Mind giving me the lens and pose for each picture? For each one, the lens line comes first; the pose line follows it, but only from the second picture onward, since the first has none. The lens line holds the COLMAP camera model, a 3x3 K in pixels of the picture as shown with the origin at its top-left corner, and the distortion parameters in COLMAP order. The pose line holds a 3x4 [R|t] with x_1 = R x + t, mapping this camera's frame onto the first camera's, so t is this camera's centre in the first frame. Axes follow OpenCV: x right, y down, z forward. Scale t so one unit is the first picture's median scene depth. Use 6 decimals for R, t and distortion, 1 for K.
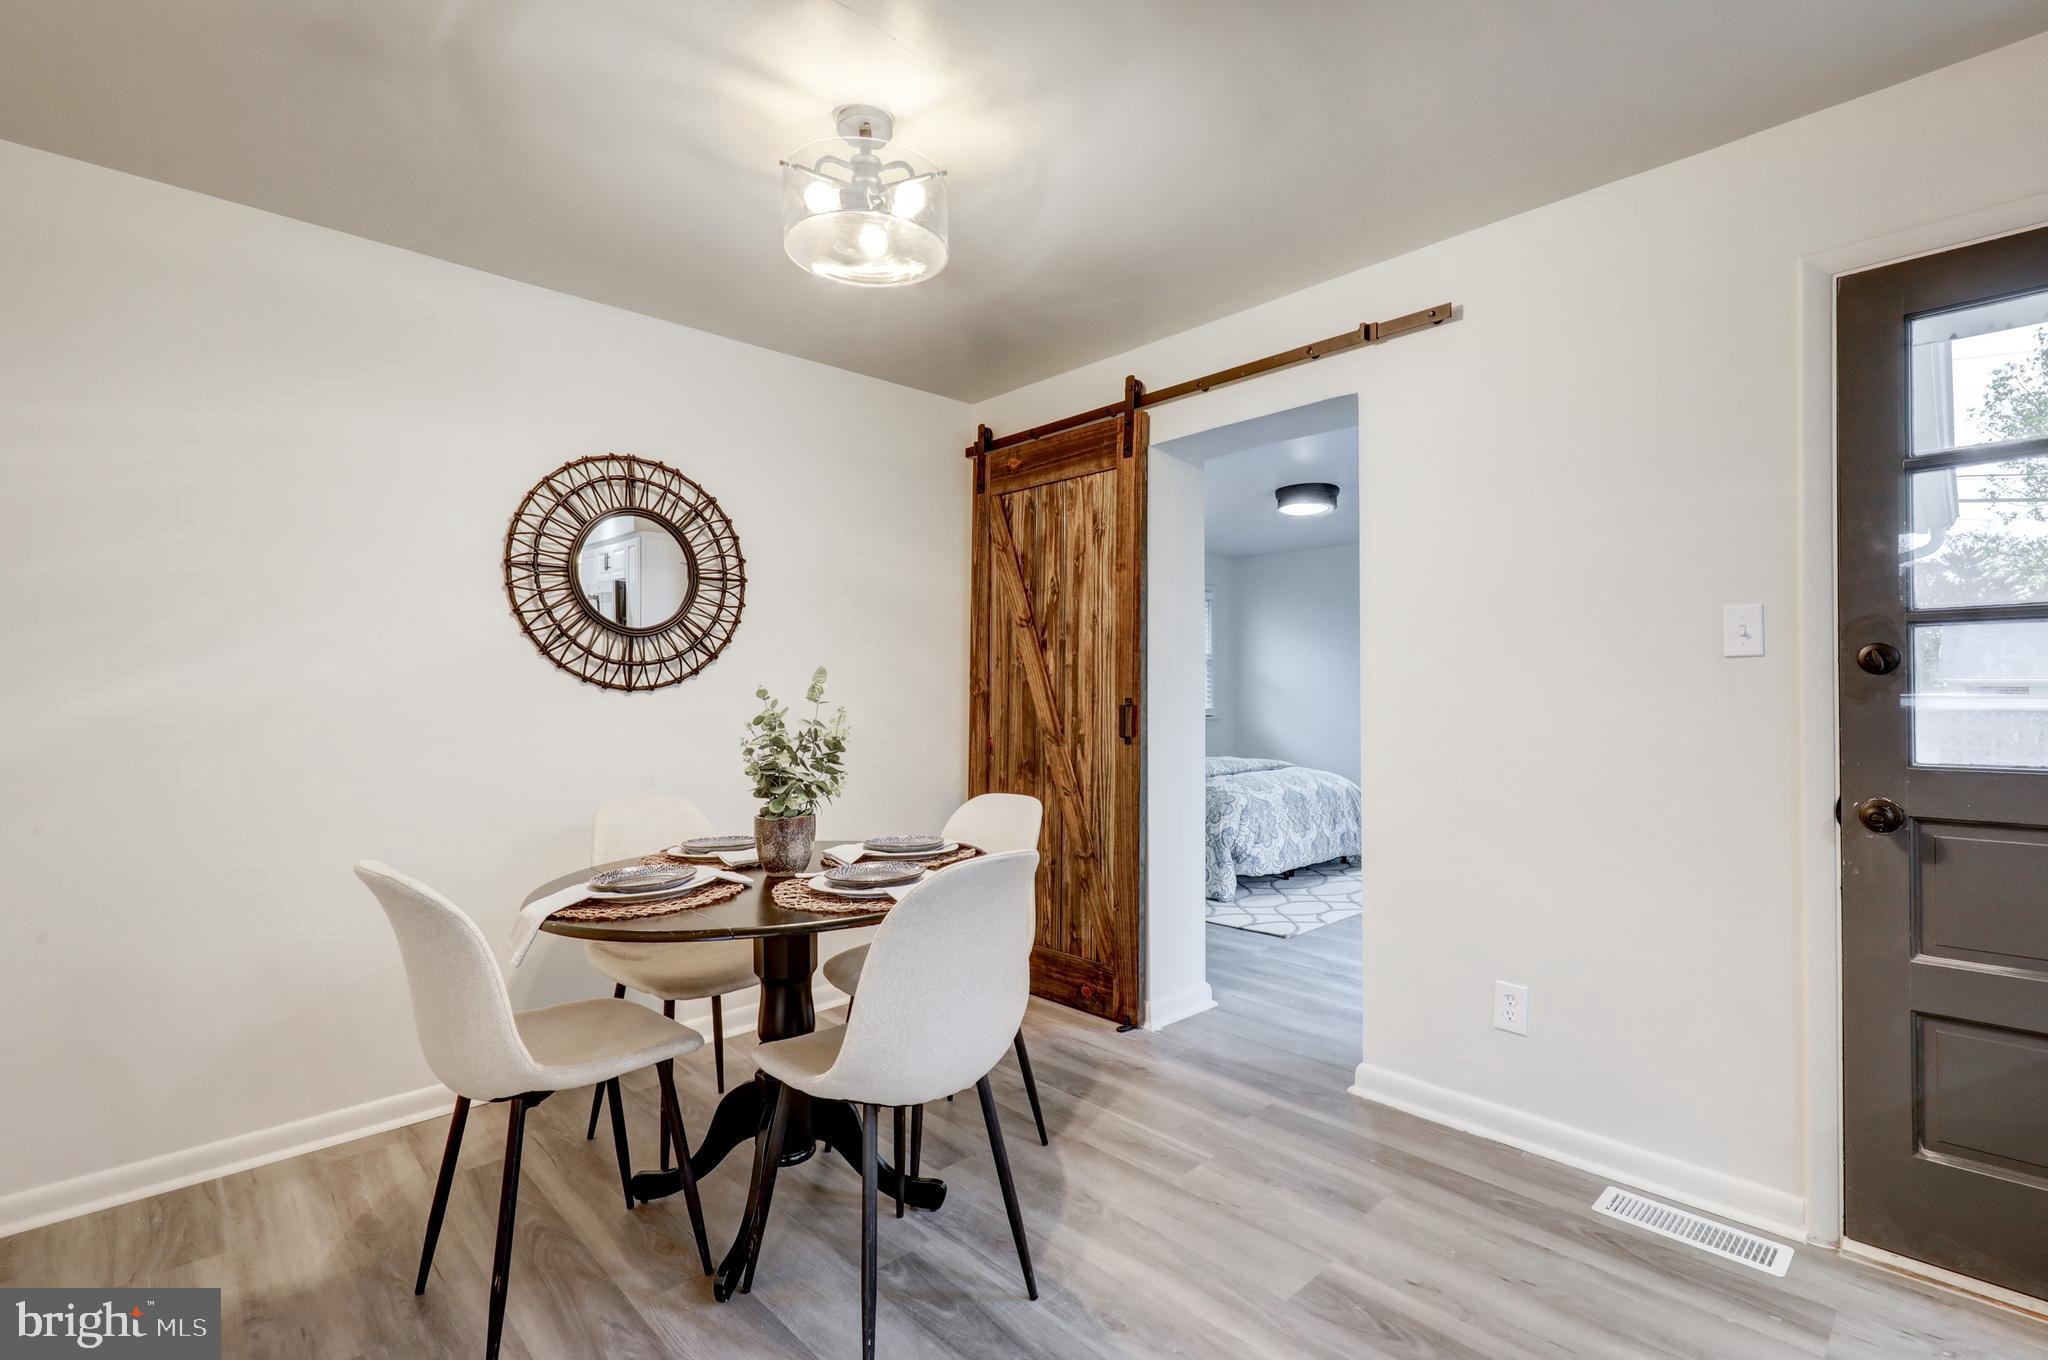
lens RADIAL K [[927.8, 0, 1028.9], [0, 927.8, 689.1], [0, 0, 1]] dist [-0.003833, 0.001214]
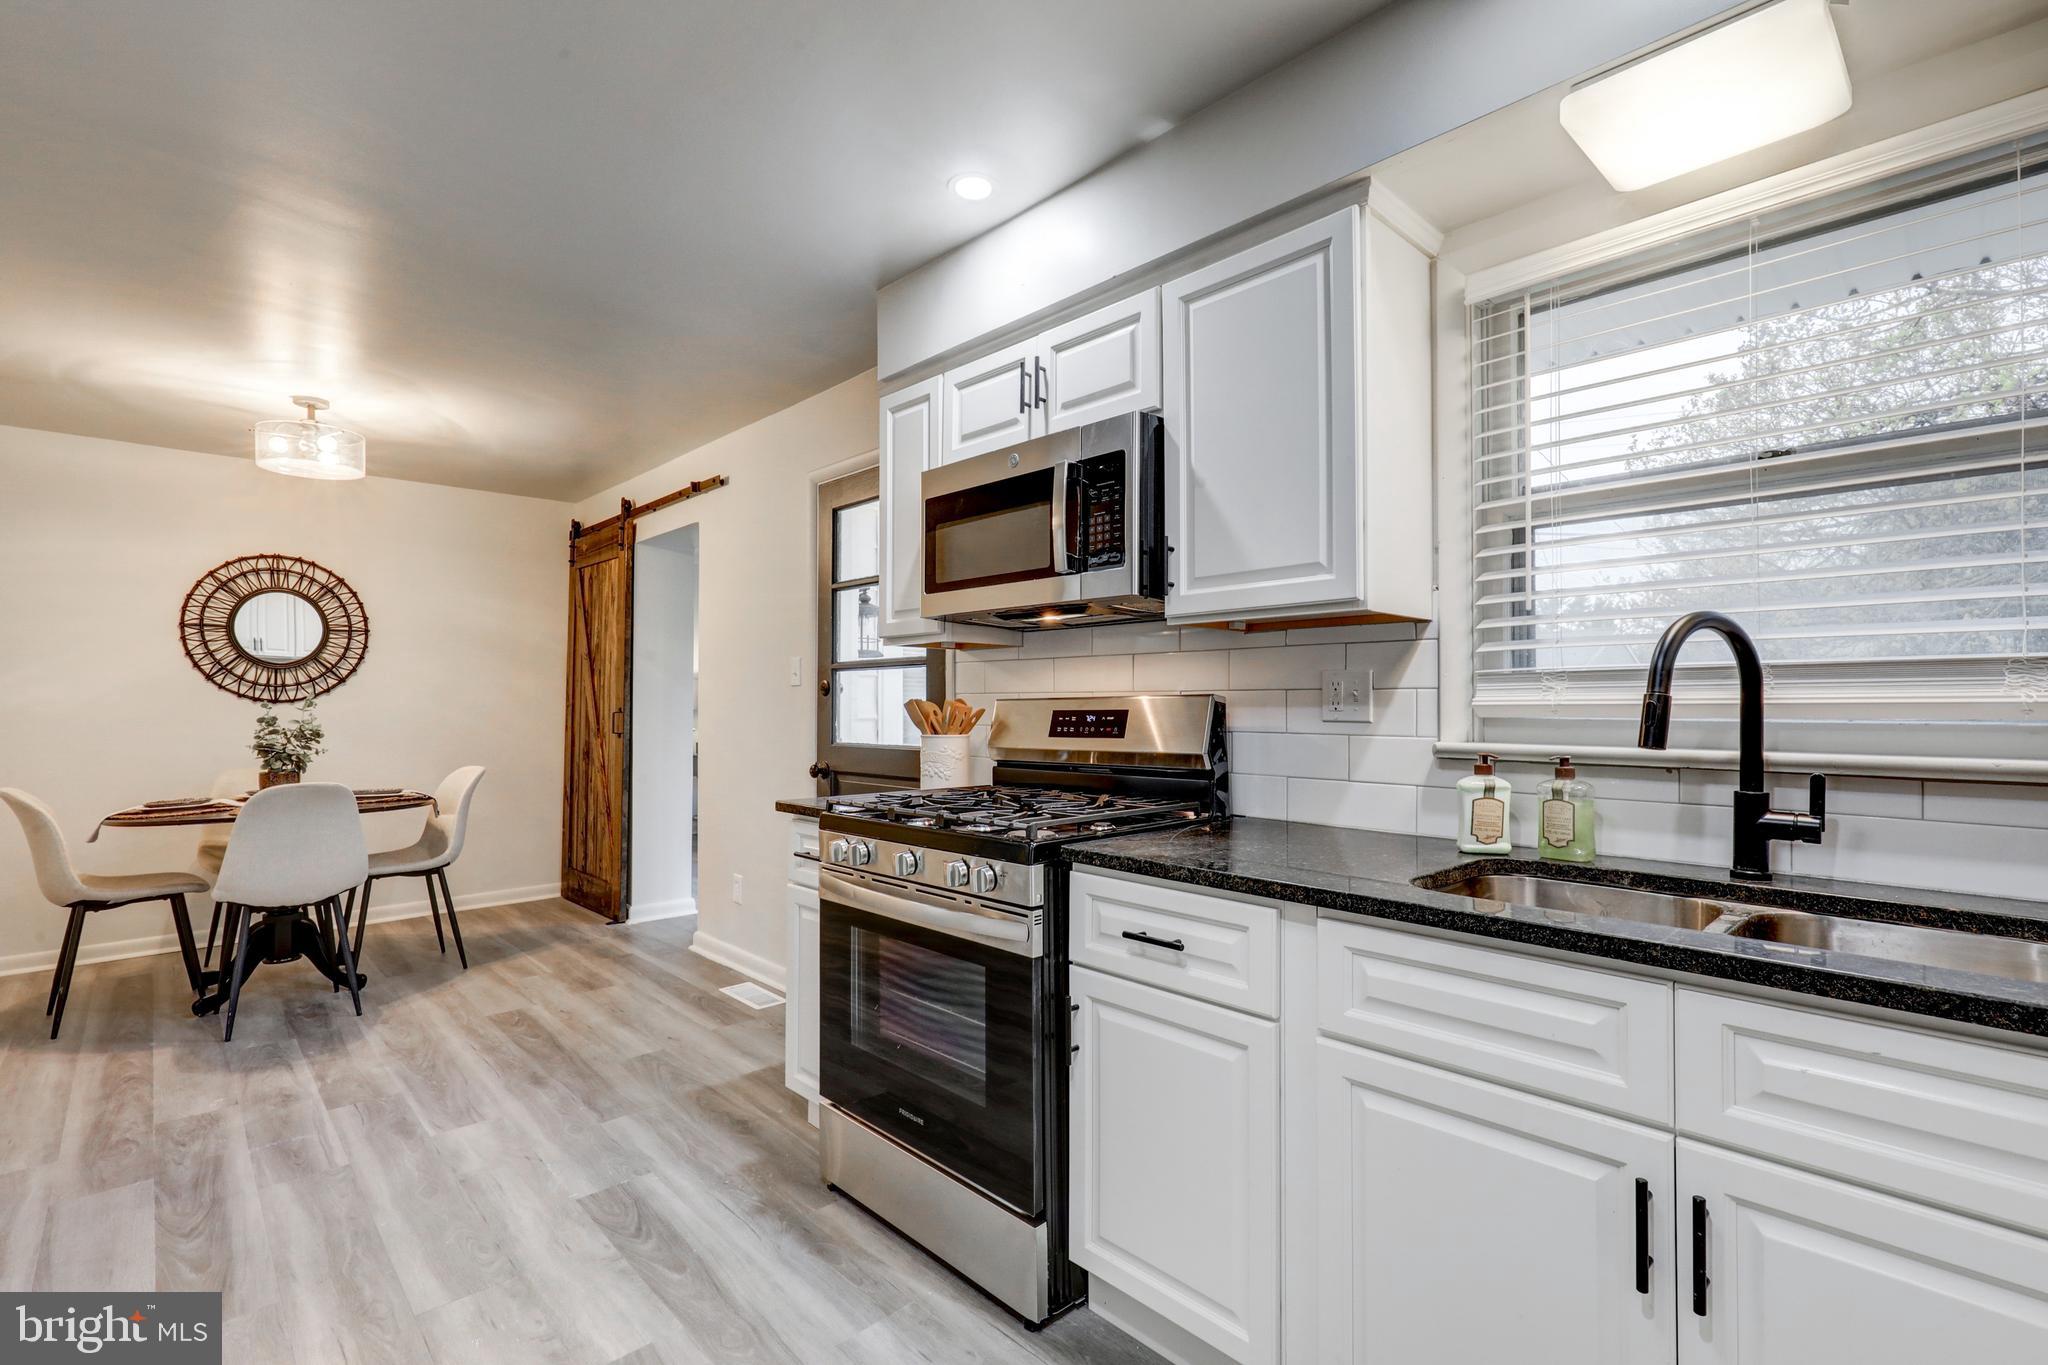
lens RADIAL K [[927.8, 0, 1021.1], [0, 927.8, 684.0], [0, 0, 1]] dist [-0.003833, 0.001214]
pose [[0.999997, 0.001168, 0.002195, 0.852768], [-0.001134, 0.999883, -0.015228, -0.007972], [-0.002213, 0.015225, 0.999882, -0.591791]]
